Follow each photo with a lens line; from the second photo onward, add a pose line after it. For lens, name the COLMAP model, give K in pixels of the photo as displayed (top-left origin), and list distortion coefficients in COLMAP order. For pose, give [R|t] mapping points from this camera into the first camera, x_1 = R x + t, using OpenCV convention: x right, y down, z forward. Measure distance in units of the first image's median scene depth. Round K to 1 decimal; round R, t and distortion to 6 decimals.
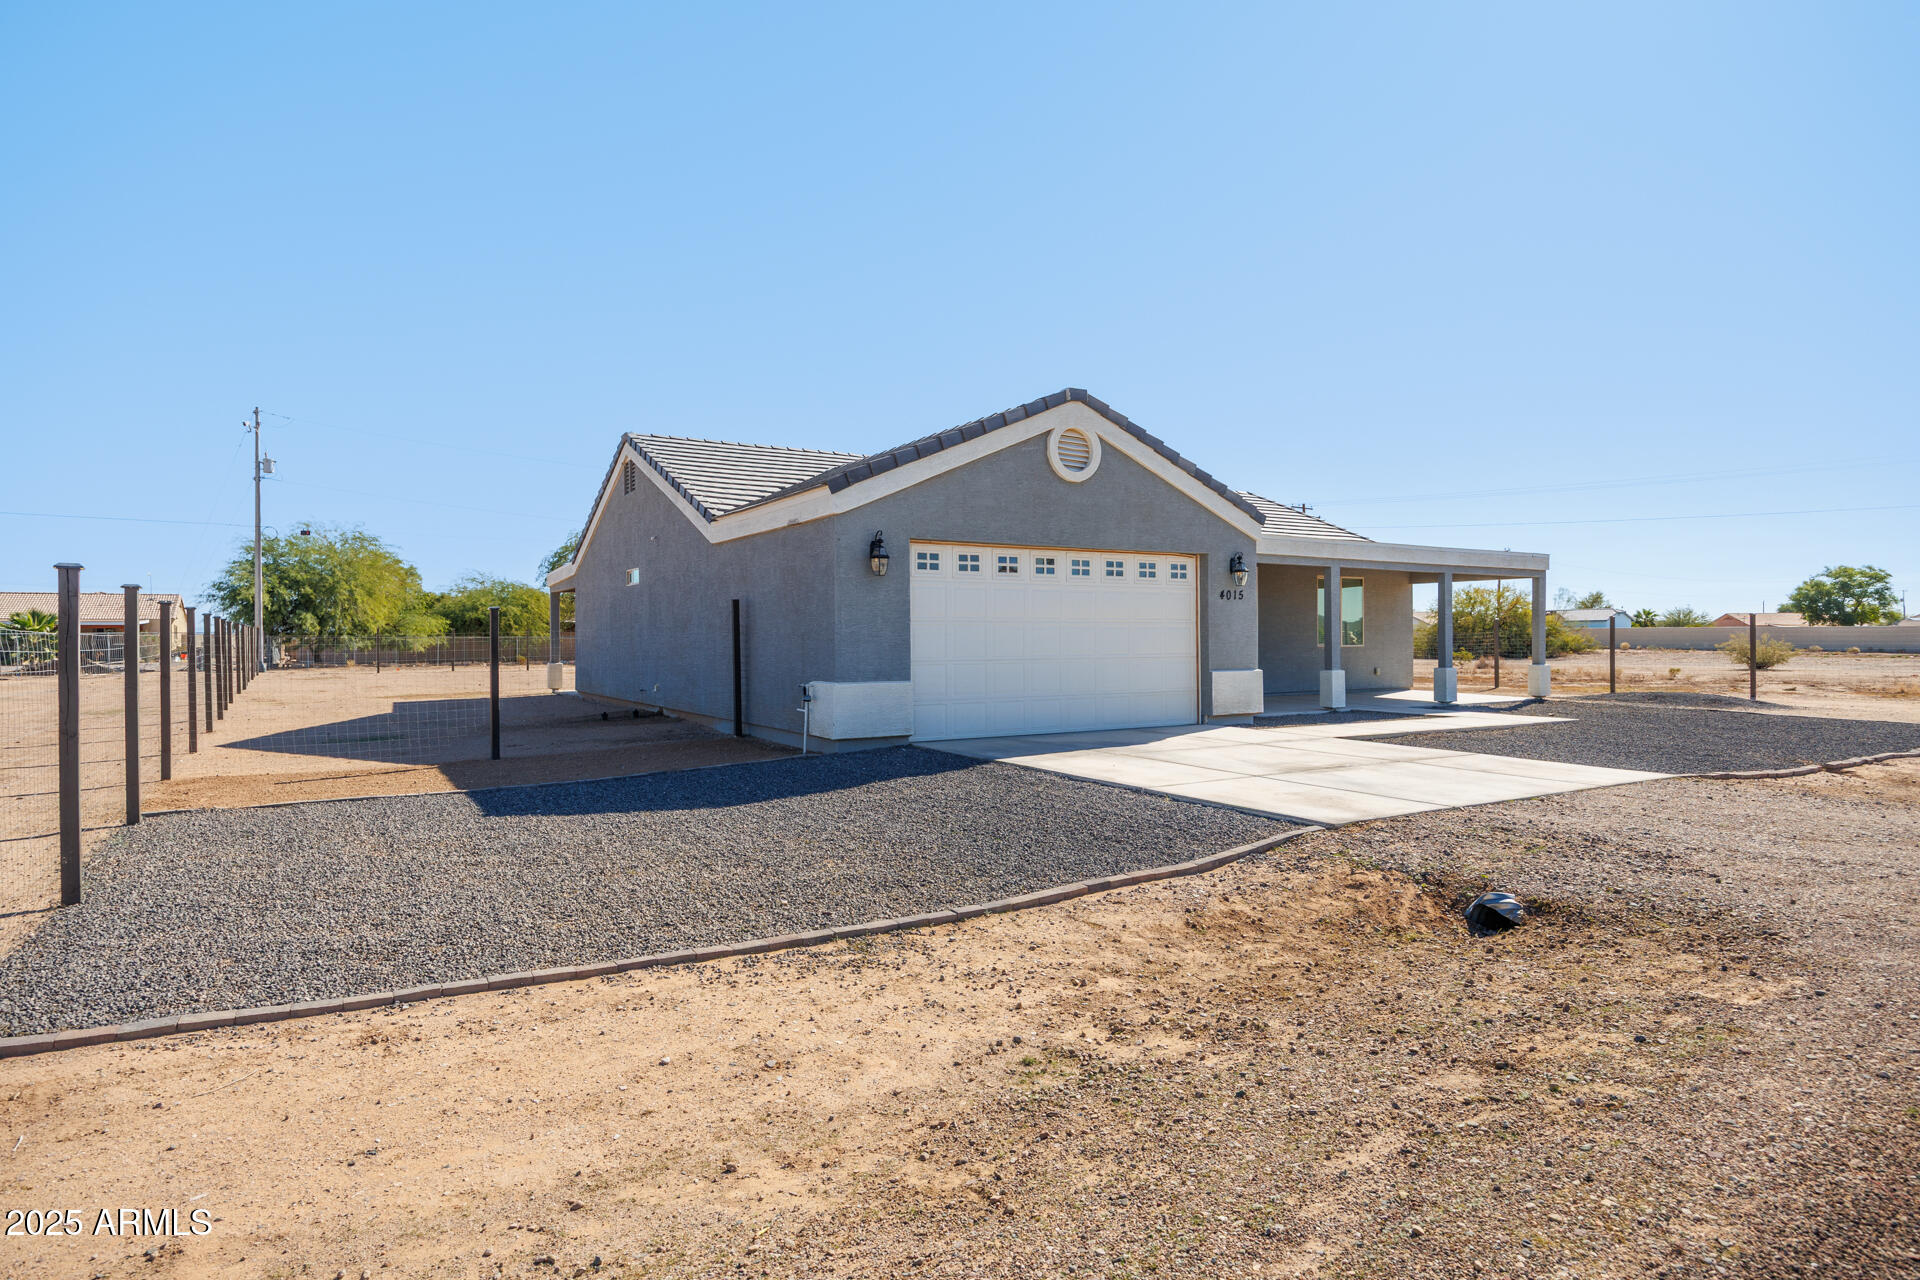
lens RADIAL K [[1065.0, 0, 960.0], [0, 1065.0, 640.0], [0, 0, 1]] dist [0.000359, -0.000001]
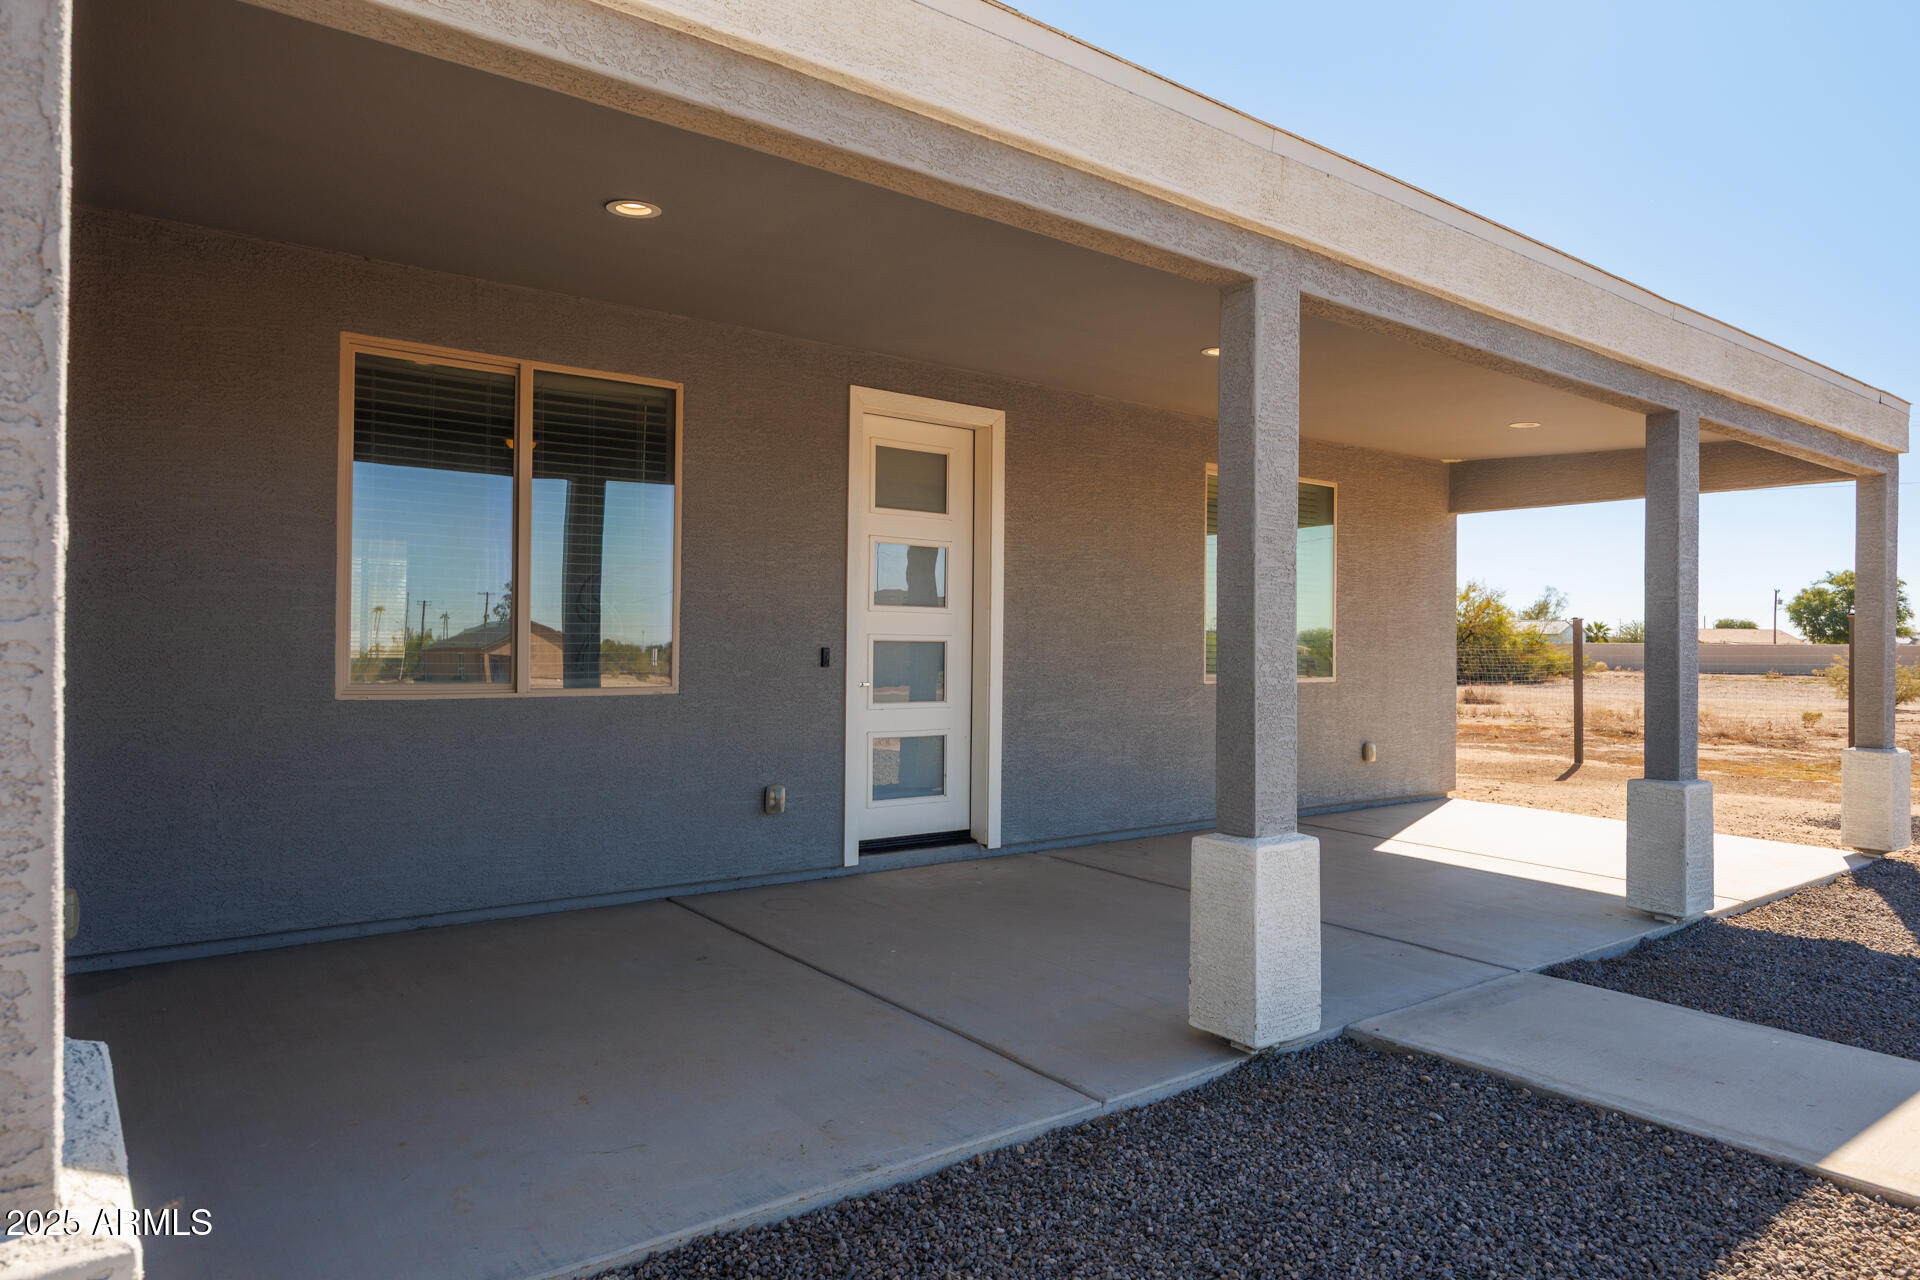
lens RADIAL K [[1191.9, 0, 960.0], [0, 1191.9, 640.0], [0, 0, 1]] dist [0.000076, -0.000254]
pose [[0.994227, 0.012530, 0.106560, 0.340261], [-0.011708, 0.999897, -0.008333, -0.005307], [-0.106654, 0.007038, 0.994271, 0.985612]]
